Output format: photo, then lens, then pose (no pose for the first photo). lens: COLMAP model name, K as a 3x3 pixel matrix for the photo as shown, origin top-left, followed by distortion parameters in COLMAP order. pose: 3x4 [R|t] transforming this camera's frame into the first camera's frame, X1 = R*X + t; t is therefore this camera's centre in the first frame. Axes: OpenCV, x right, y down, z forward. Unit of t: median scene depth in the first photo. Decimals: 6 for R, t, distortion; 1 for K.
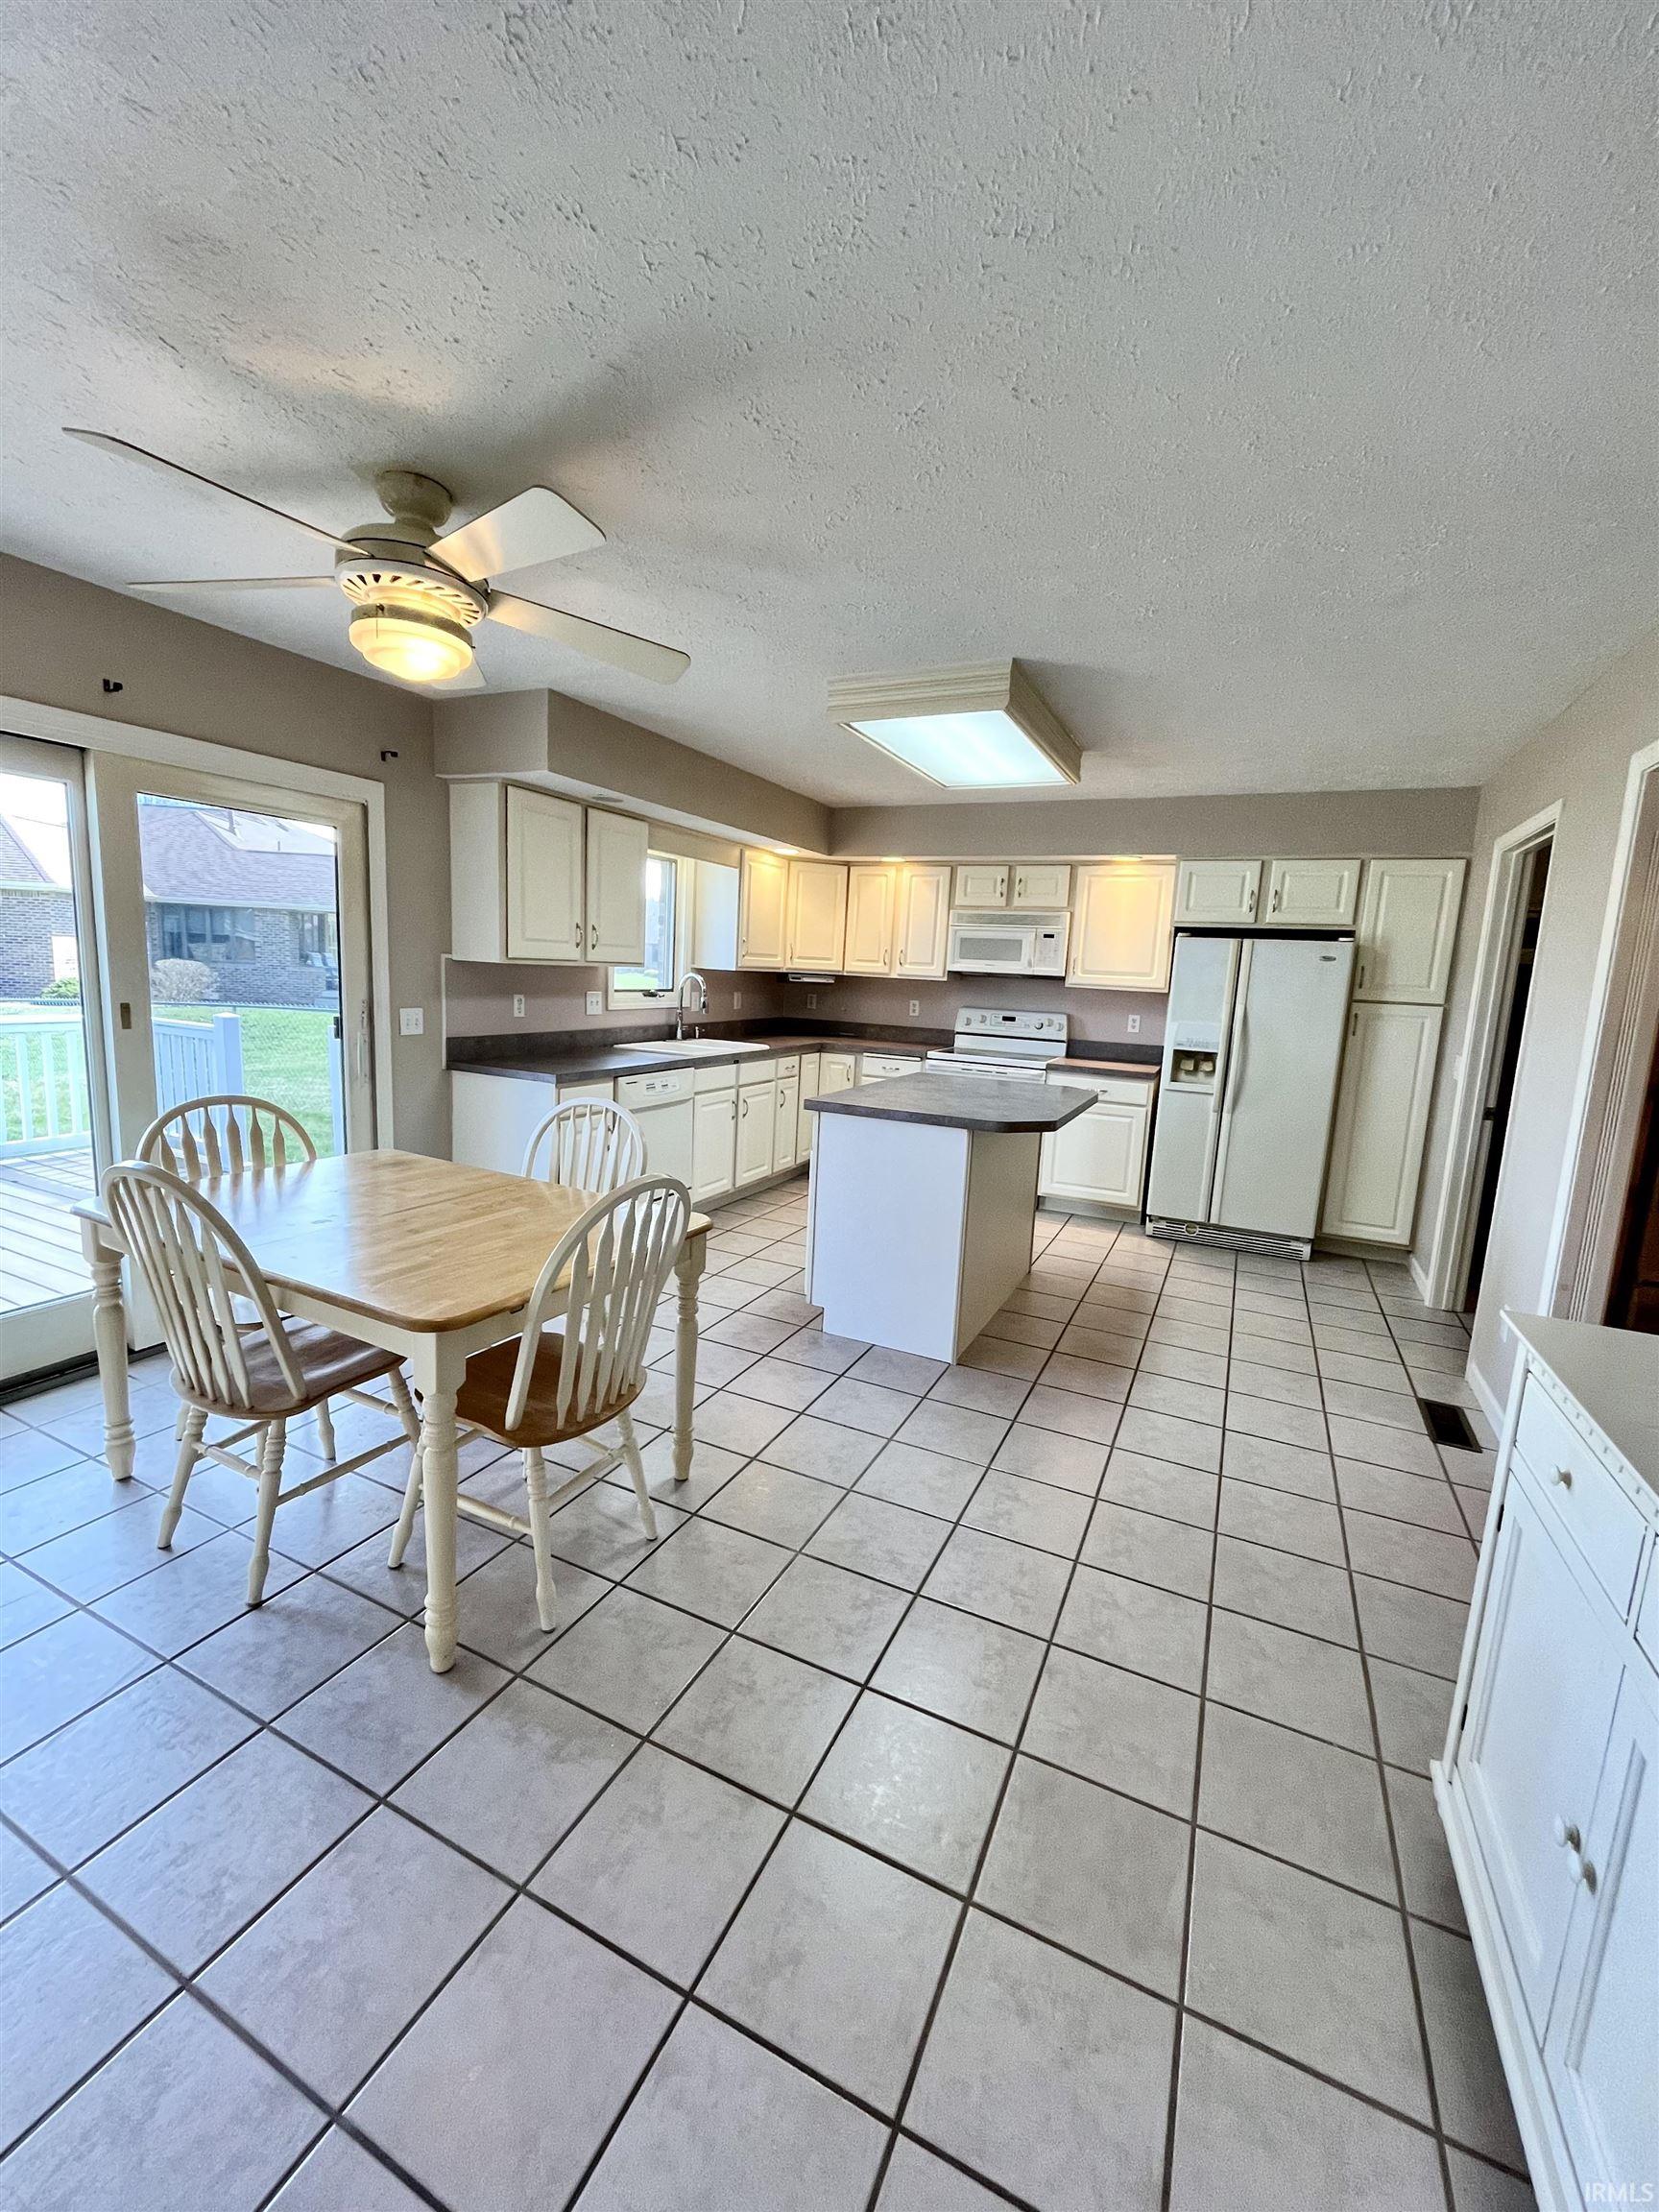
lens RADIAL K [[889.9, 0, 824.5], [0, 889.9, 1106.0], [0, 0, 1]] dist [-0.001019, -0.000284]
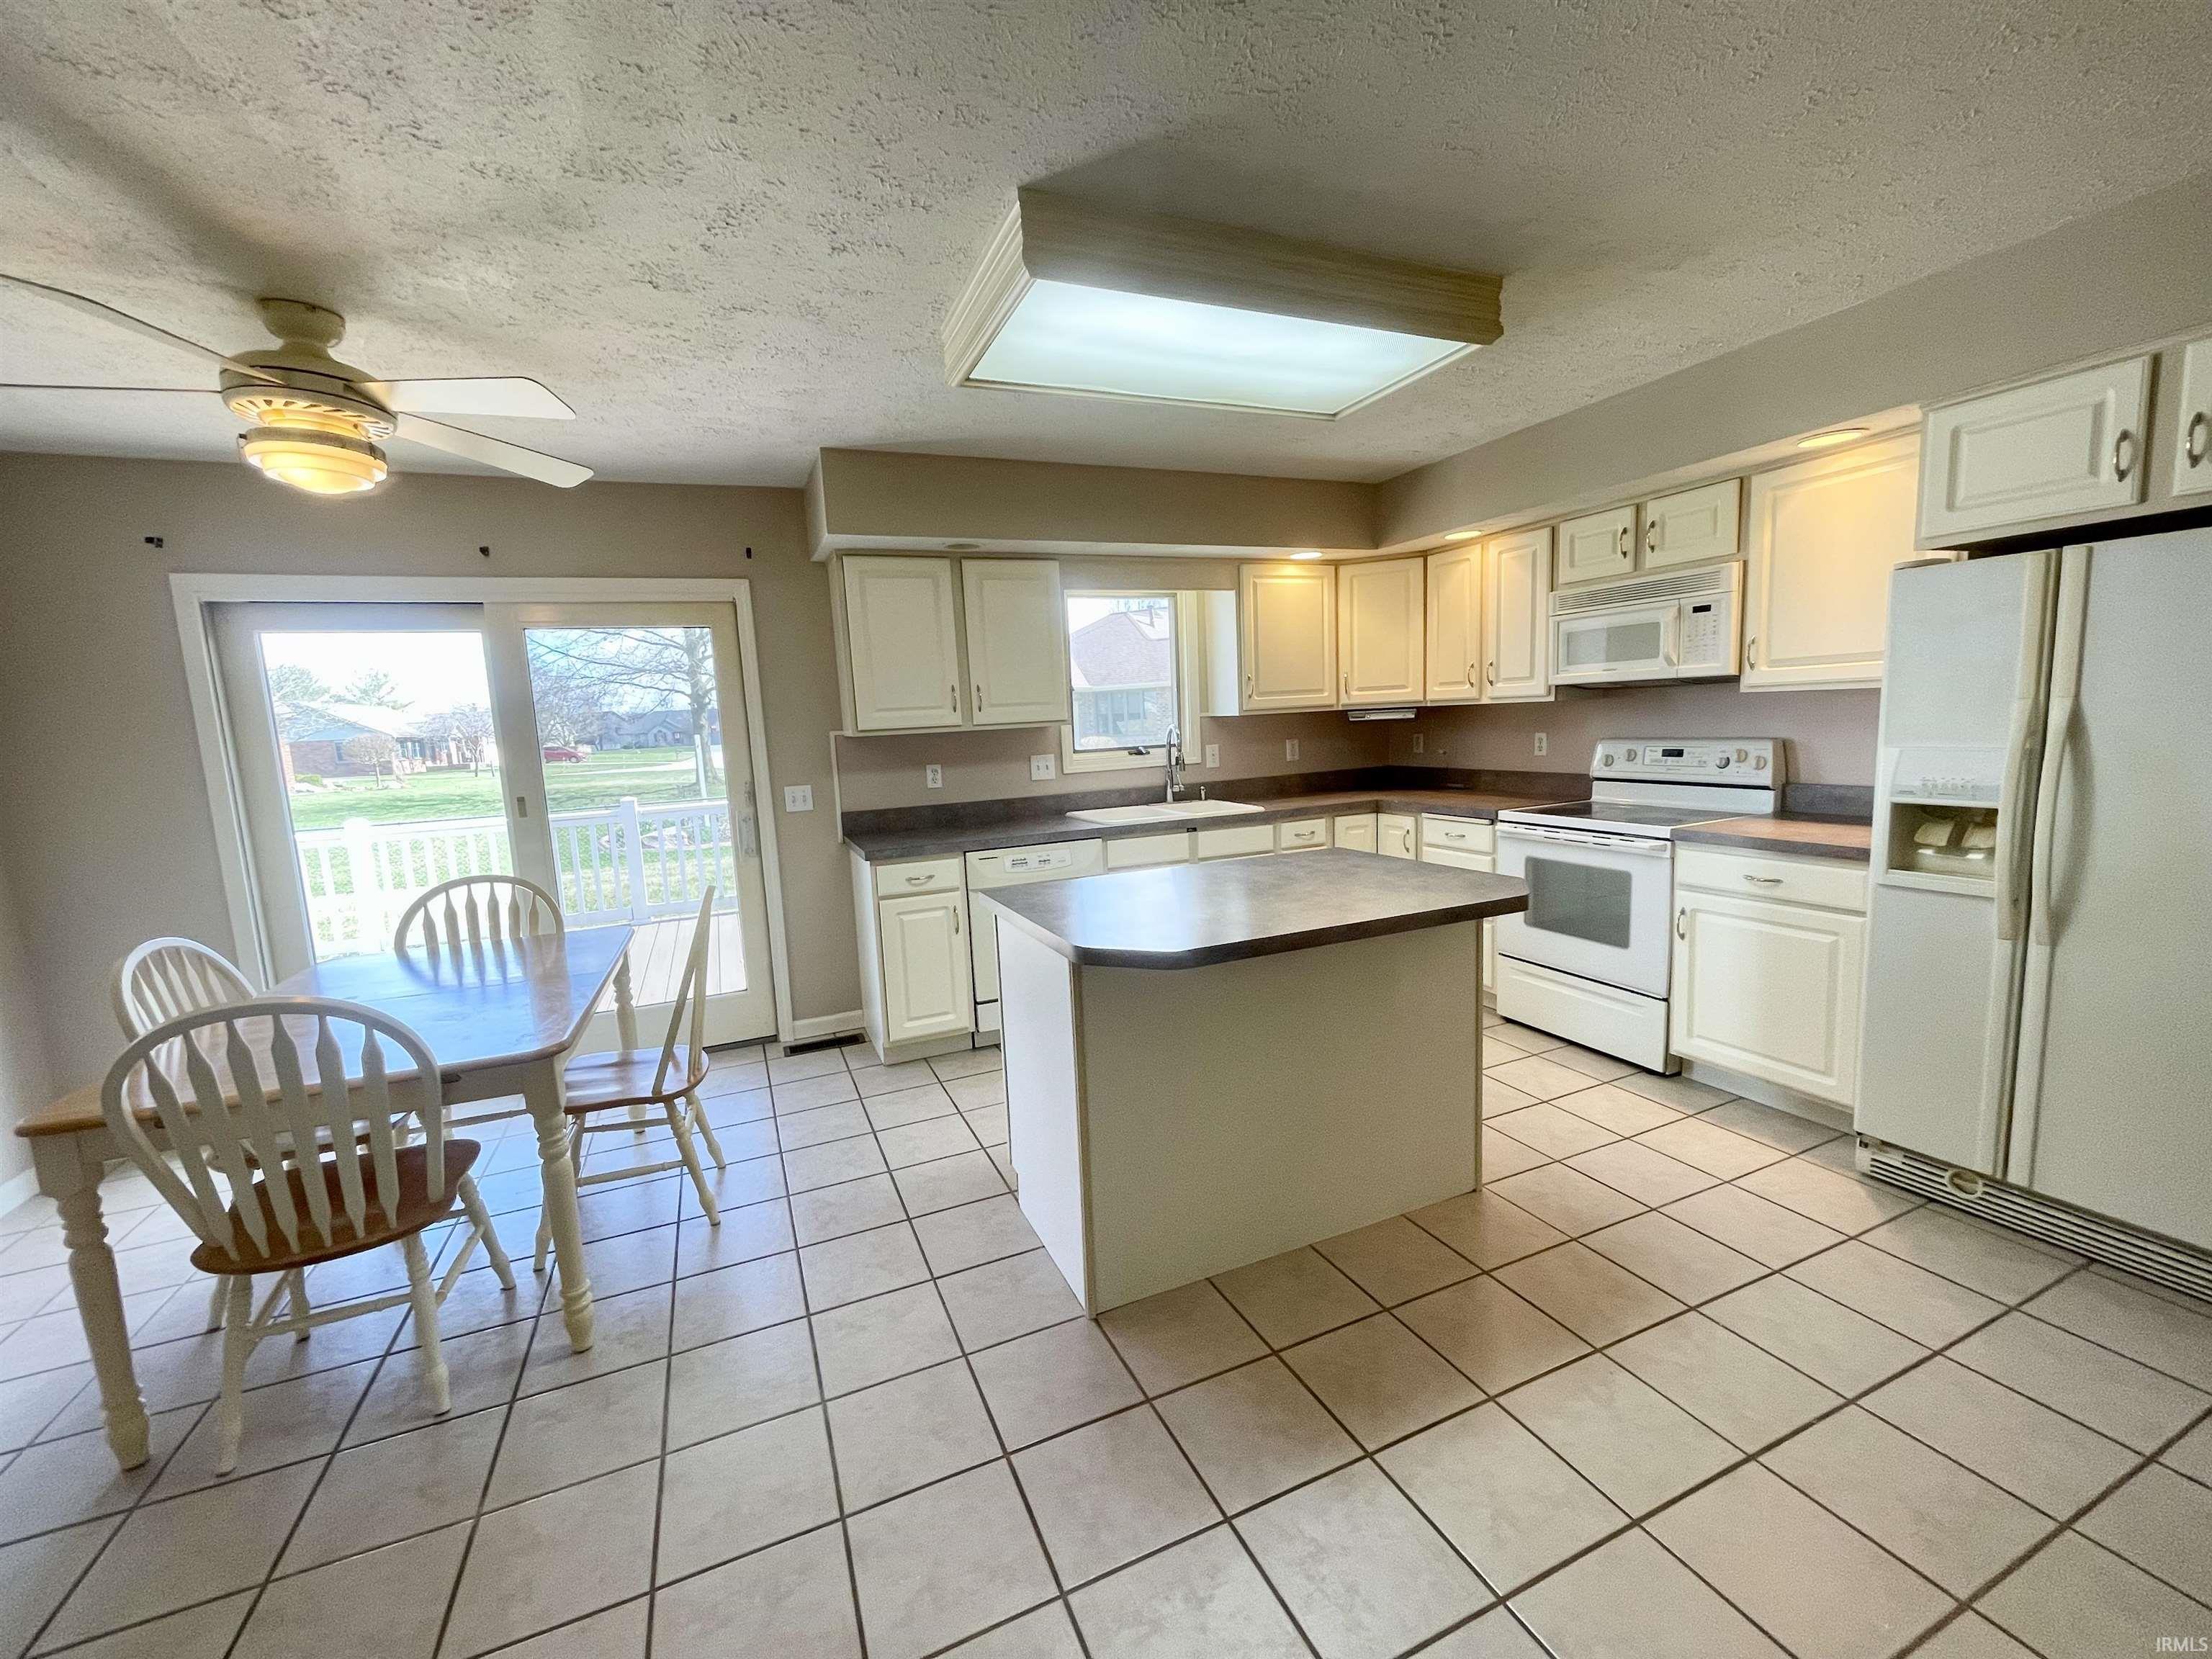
lens RADIAL K [[897.6, 0, 1102.2], [0, 897.6, 833.3], [0, 0, 1]] dist [0.004125, -0.000849]
pose [[0.752962, -0.001050, -0.658063, 0.355872], [-0.015487, 0.999693, -0.019315, -0.028015], [0.657882, 0.024735, 0.752715, 0.314414]]
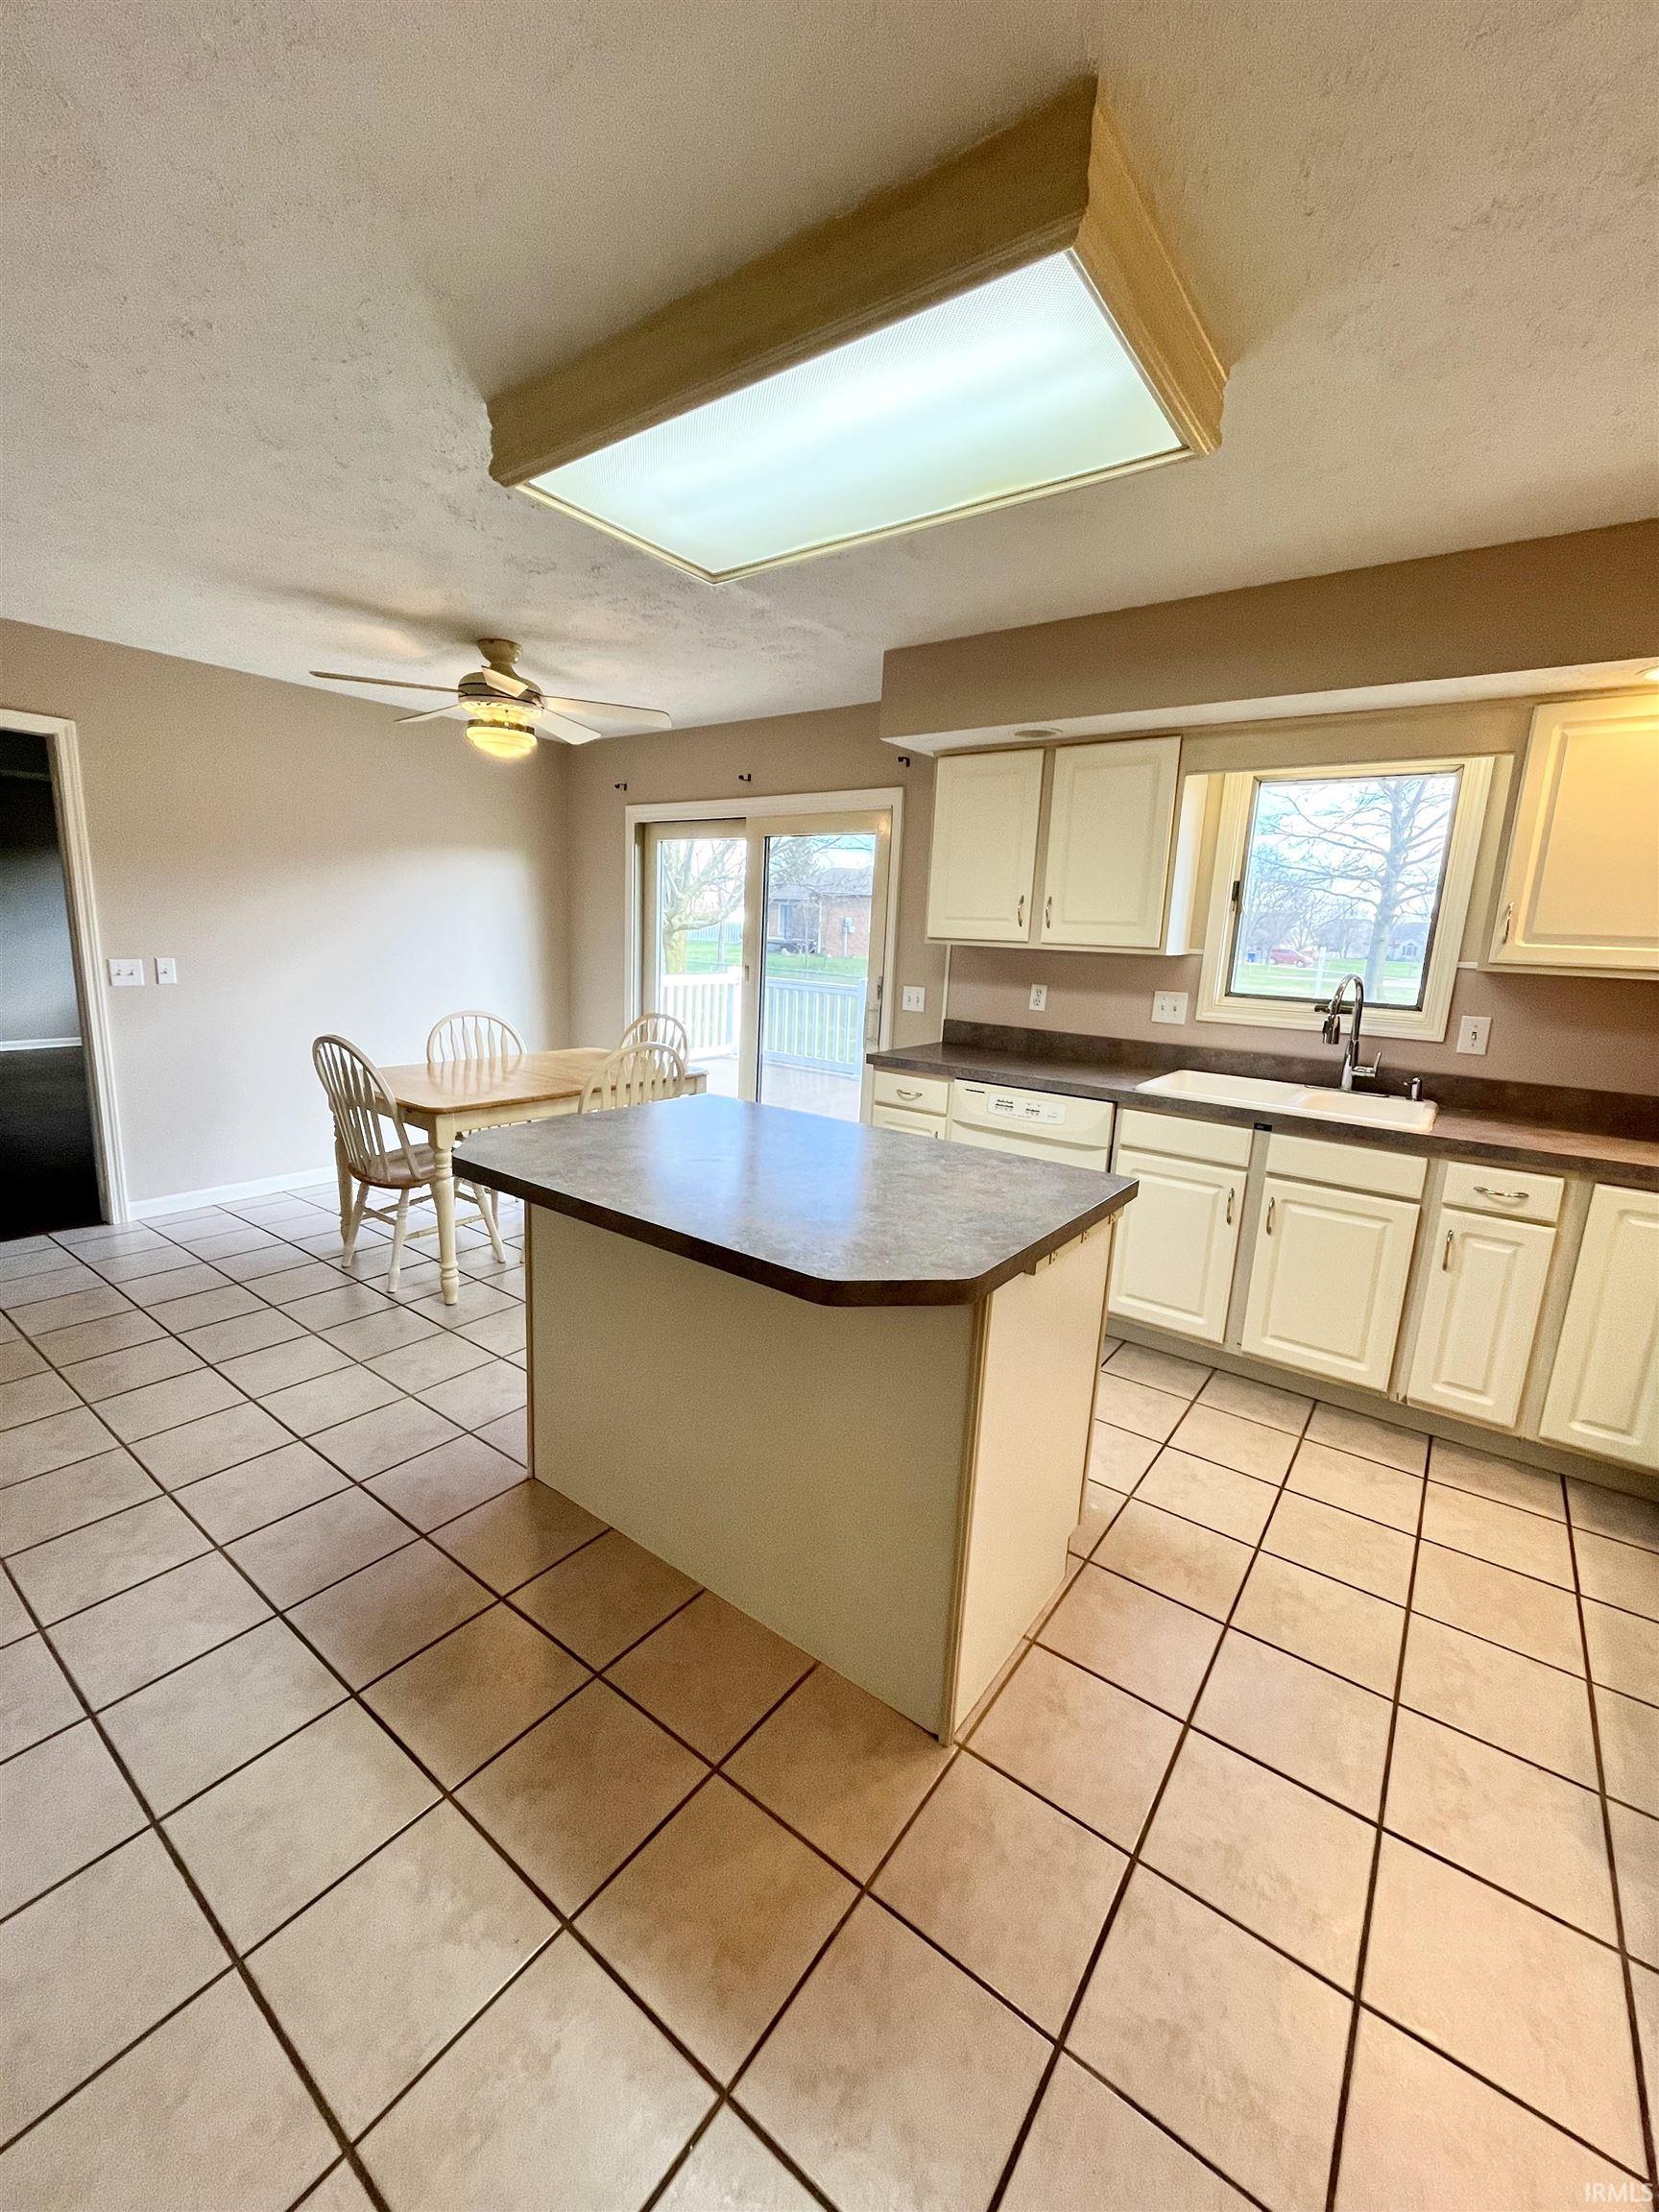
lens RADIAL K [[889.9, 0, 825.8], [0, 889.9, 1111.6], [0, 0, 1]] dist [-0.001019, -0.000284]
pose [[-0.176577, 0.145099, -0.973533, 0.457932], [-0.202156, 0.962643, 0.180142, -0.097786], [0.963303, 0.228614, -0.140648, 0.770694]]
